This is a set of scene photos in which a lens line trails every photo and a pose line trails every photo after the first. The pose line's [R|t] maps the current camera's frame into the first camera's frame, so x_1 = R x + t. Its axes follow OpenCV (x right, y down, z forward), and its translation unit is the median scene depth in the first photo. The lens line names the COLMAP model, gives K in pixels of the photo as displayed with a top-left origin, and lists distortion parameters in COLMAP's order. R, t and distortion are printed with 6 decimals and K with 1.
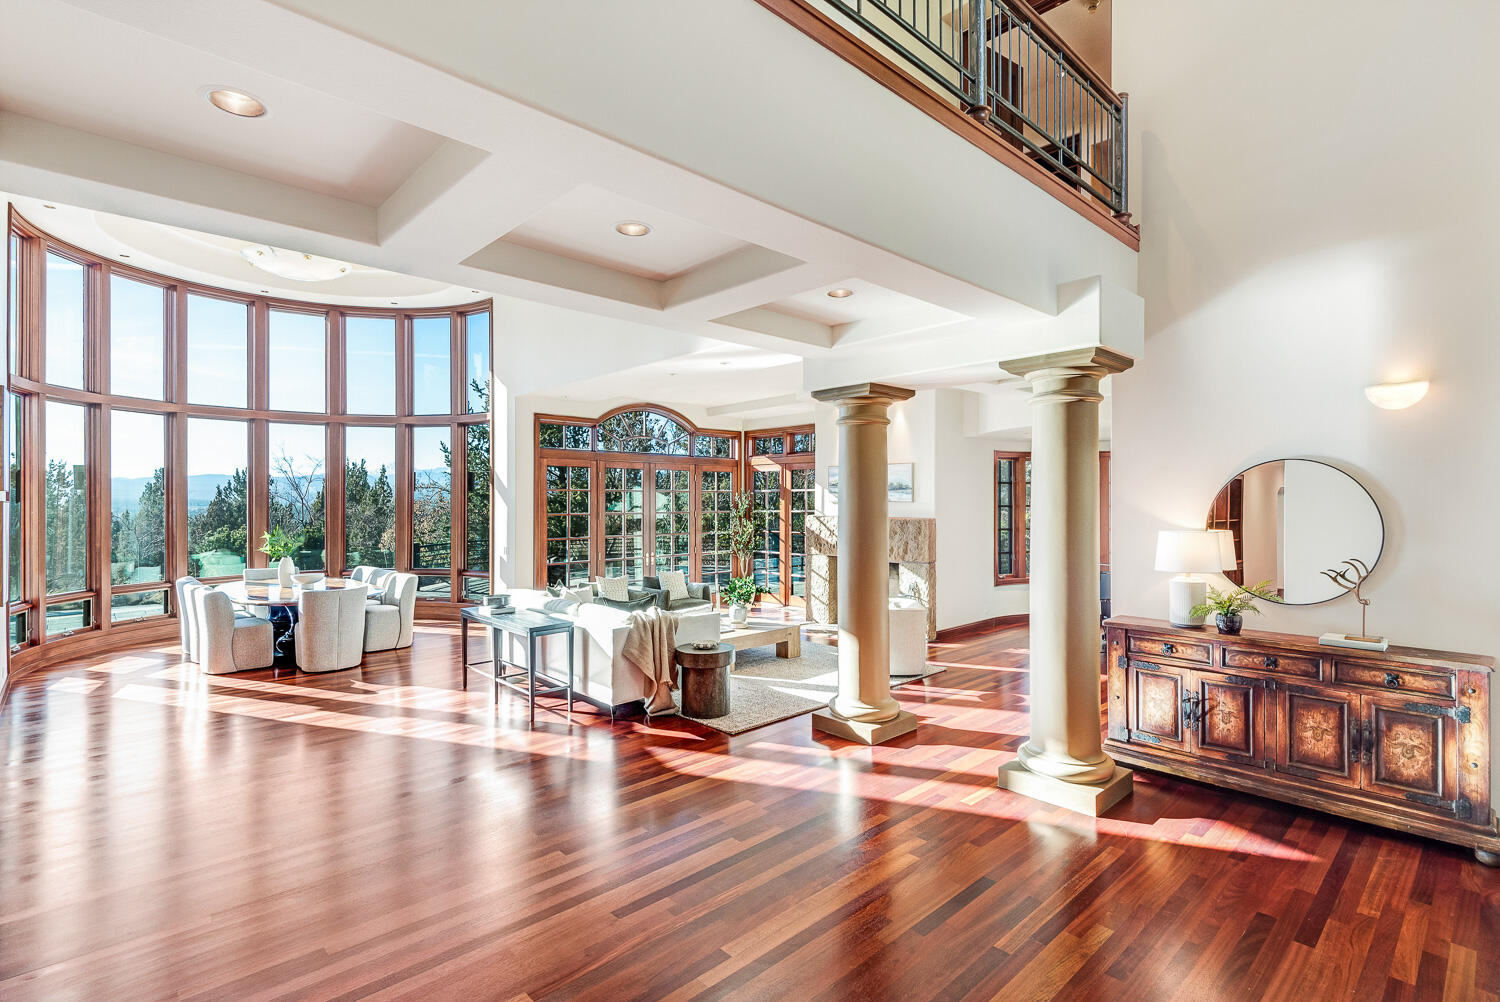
lens RADIAL K [[720.0, 0, 786.1], [0, 720.0, 504.6], [0, 0, 1]] dist [-0.004224, -0.001110]
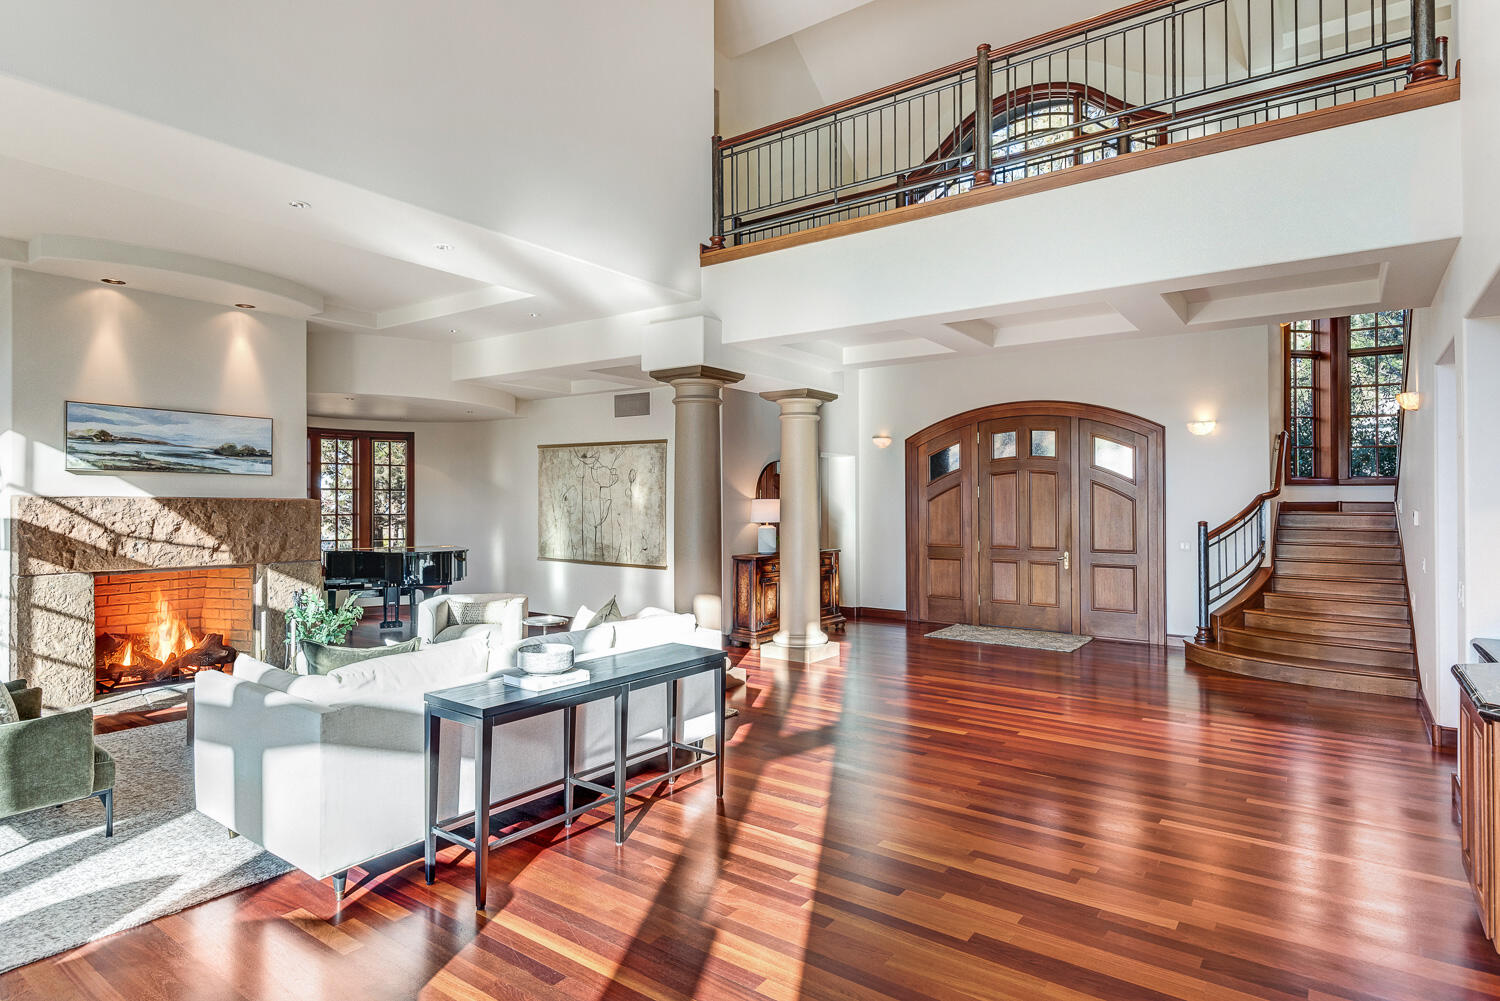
lens RADIAL K [[808.5, 0, 771.4], [0, 808.5, 507.2], [0, 0, 1]] dist [0.003167, -0.015145]
pose [[-0.200754, -0.006479, 0.979620, -0.725743], [0.000468, 0.999977, 0.006710, 0.023221], [-0.979641, 0.001806, -0.200747, 0.745003]]
